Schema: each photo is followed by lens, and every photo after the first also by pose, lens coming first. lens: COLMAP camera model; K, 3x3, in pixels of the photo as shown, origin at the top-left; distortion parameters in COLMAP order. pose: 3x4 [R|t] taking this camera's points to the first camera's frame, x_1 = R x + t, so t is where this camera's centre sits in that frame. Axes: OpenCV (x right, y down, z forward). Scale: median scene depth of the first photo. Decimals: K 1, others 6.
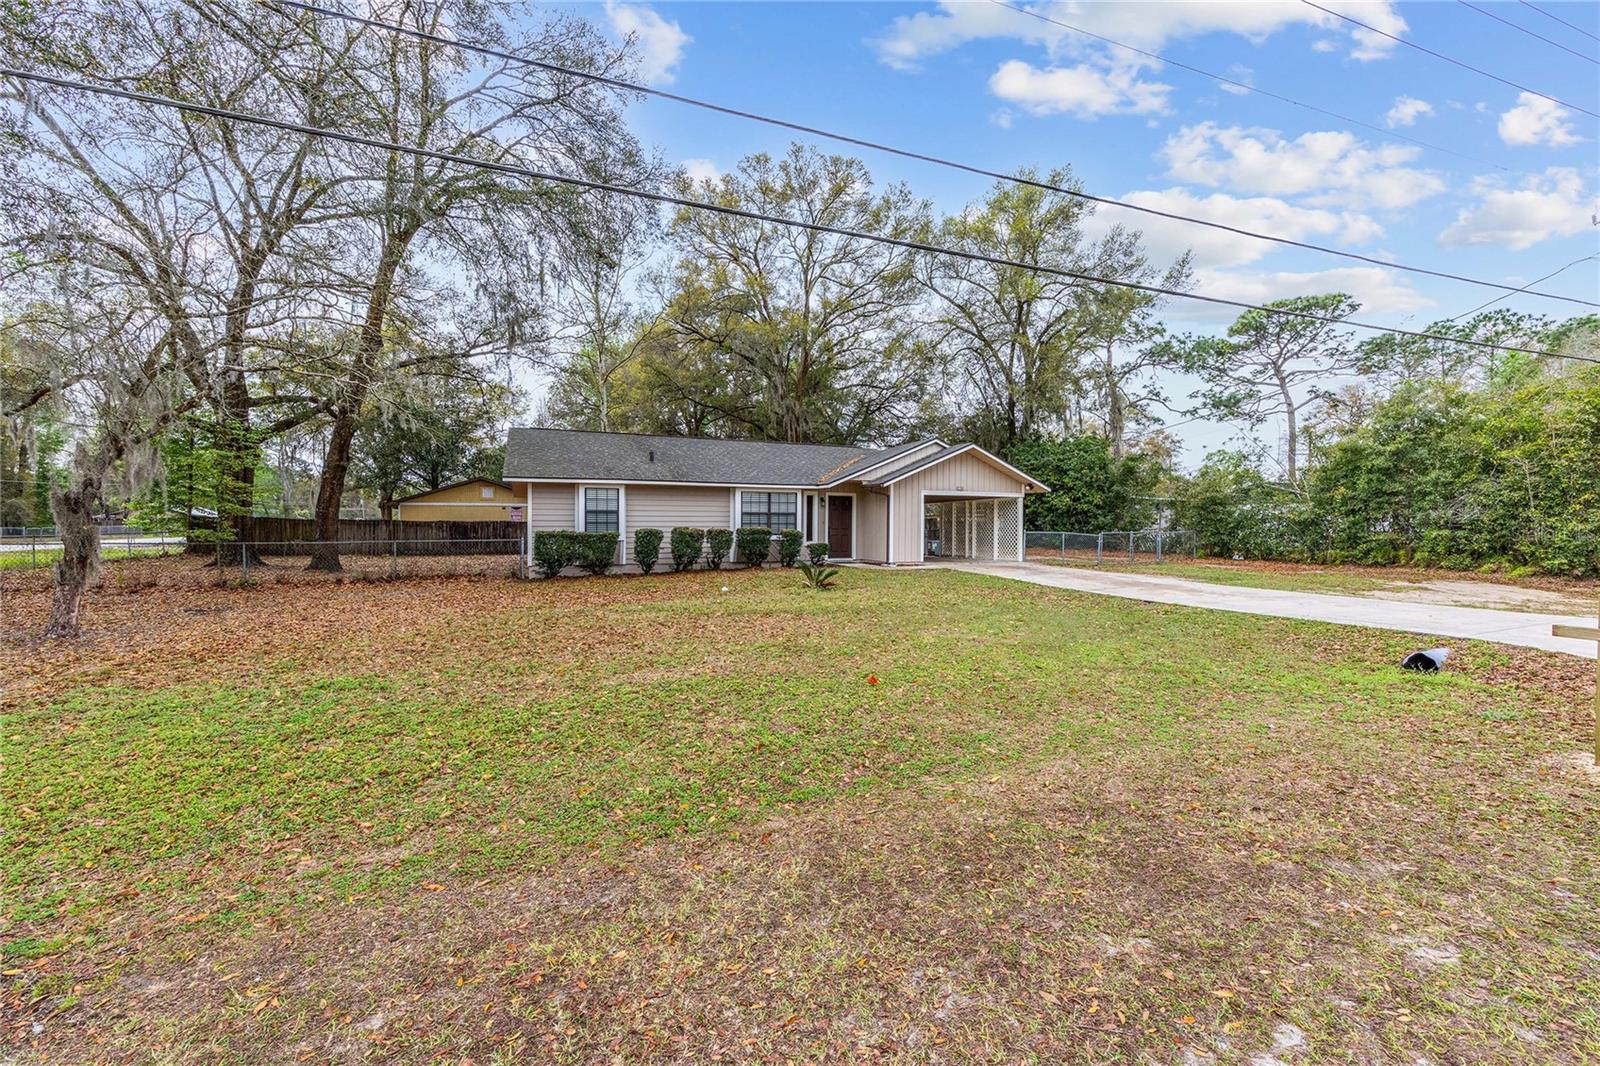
lens RADIAL K [[642.1, 0, 795.4], [0, 642.1, 530.9], [0, 0, 1]] dist [-0.004289, 0.001698]
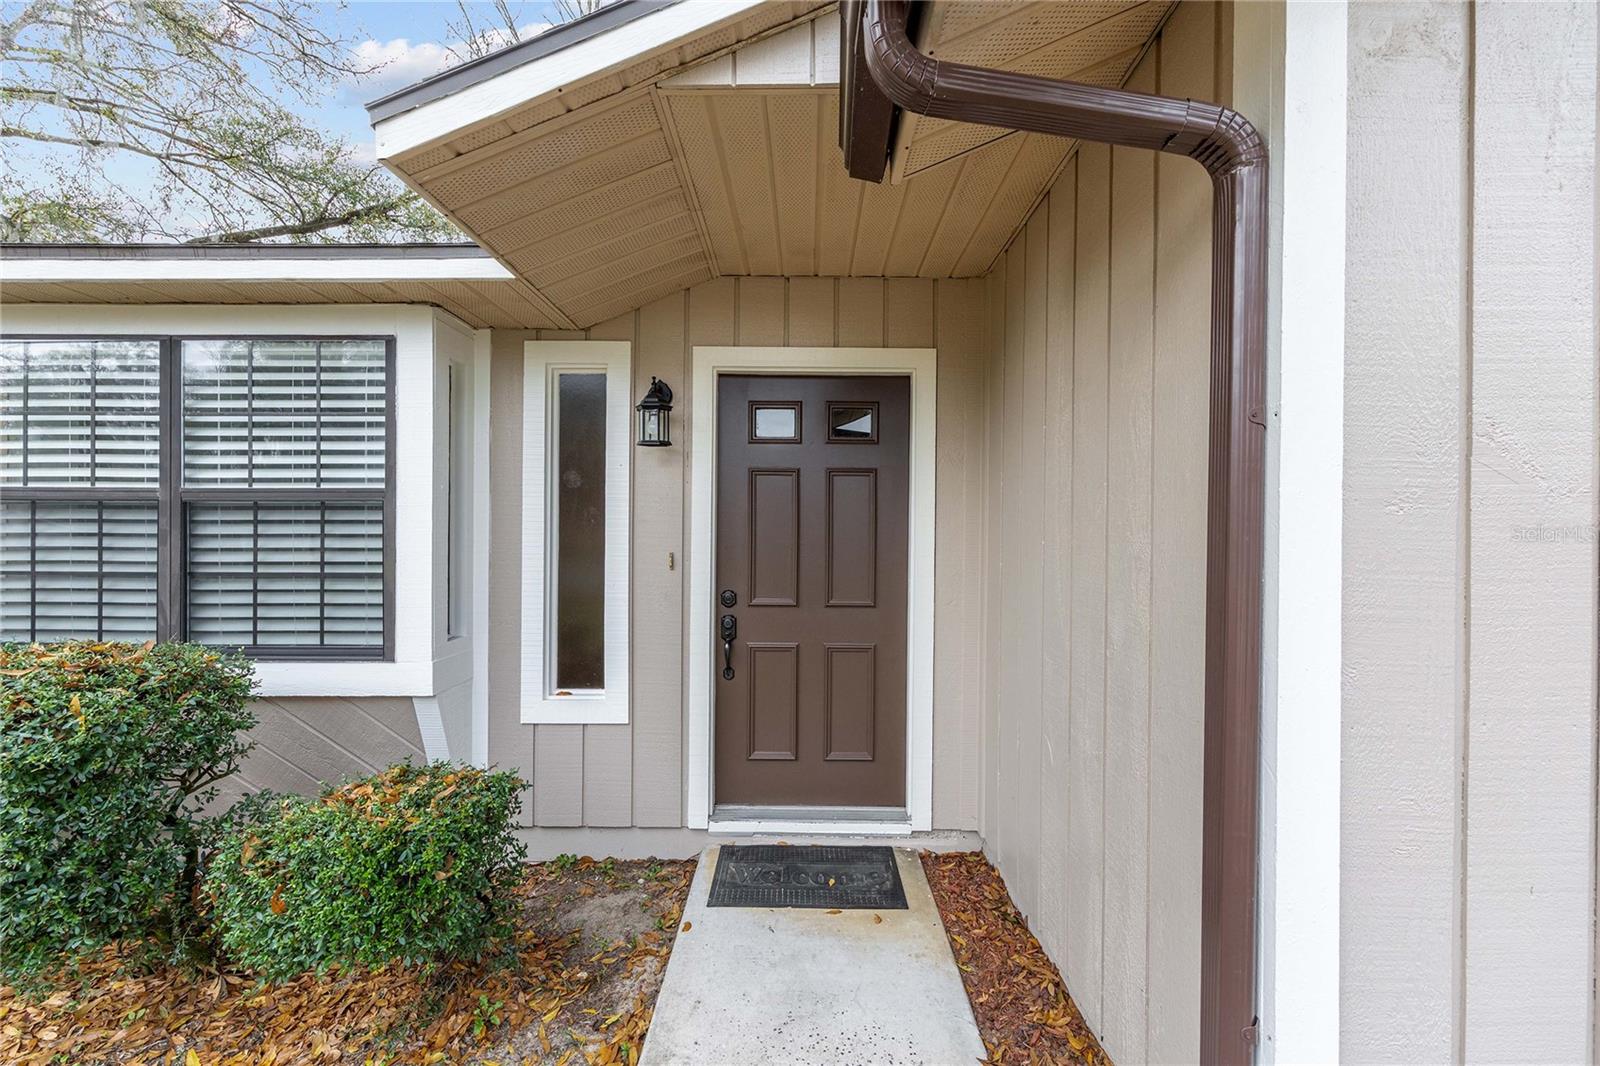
lens RADIAL K [[642.1, 0, 812.8], [0, 642.1, 537.1], [0, 0, 1]] dist [-0.004289, 0.001698]
pose [[0.921466, 0.009543, -0.388342, 0.132103], [-0.005802, 0.999925, 0.010806, -0.020975], [0.388416, -0.007704, 0.921452, 0.922619]]
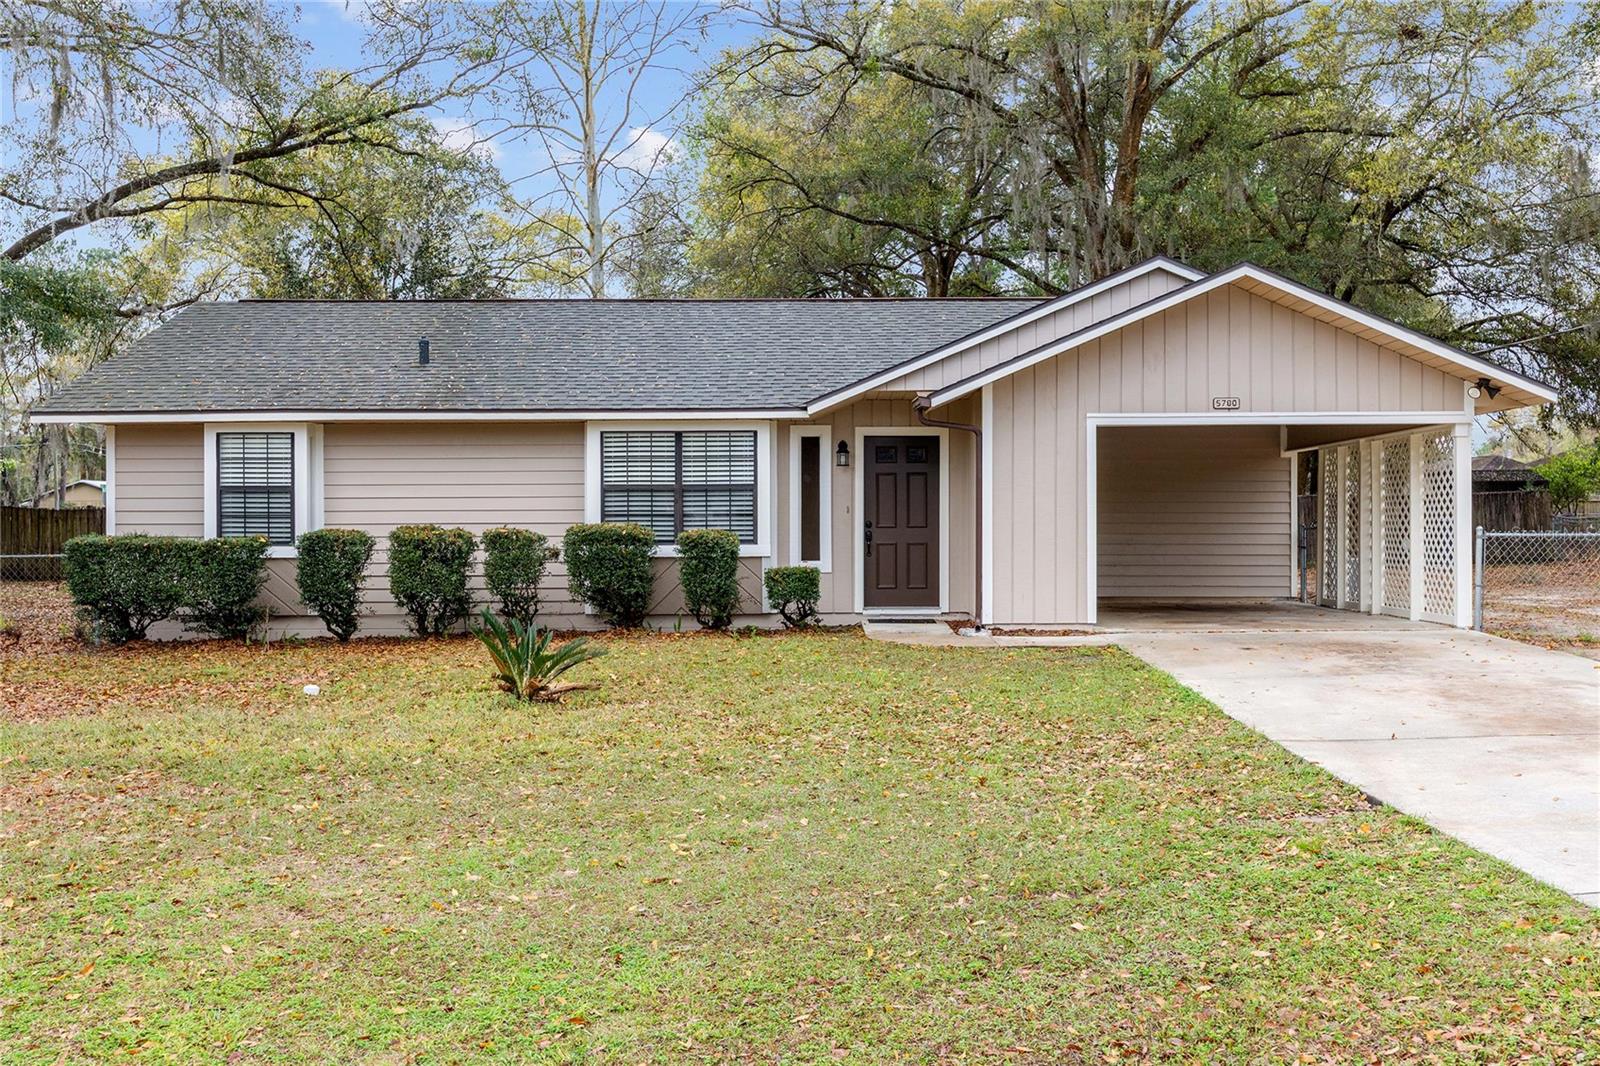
lens RADIAL K [[1569.5, 0, 804.7], [0, 1569.5, 534.4], [0, 0, 1]] dist [0.010310, 0.000000]
pose [[0.920937, -0.004174, -0.389689, 0.385916], [0.004422, 0.999990, -0.000261, 0.001170], [0.389687, -0.001482, 0.920946, 0.174253]]
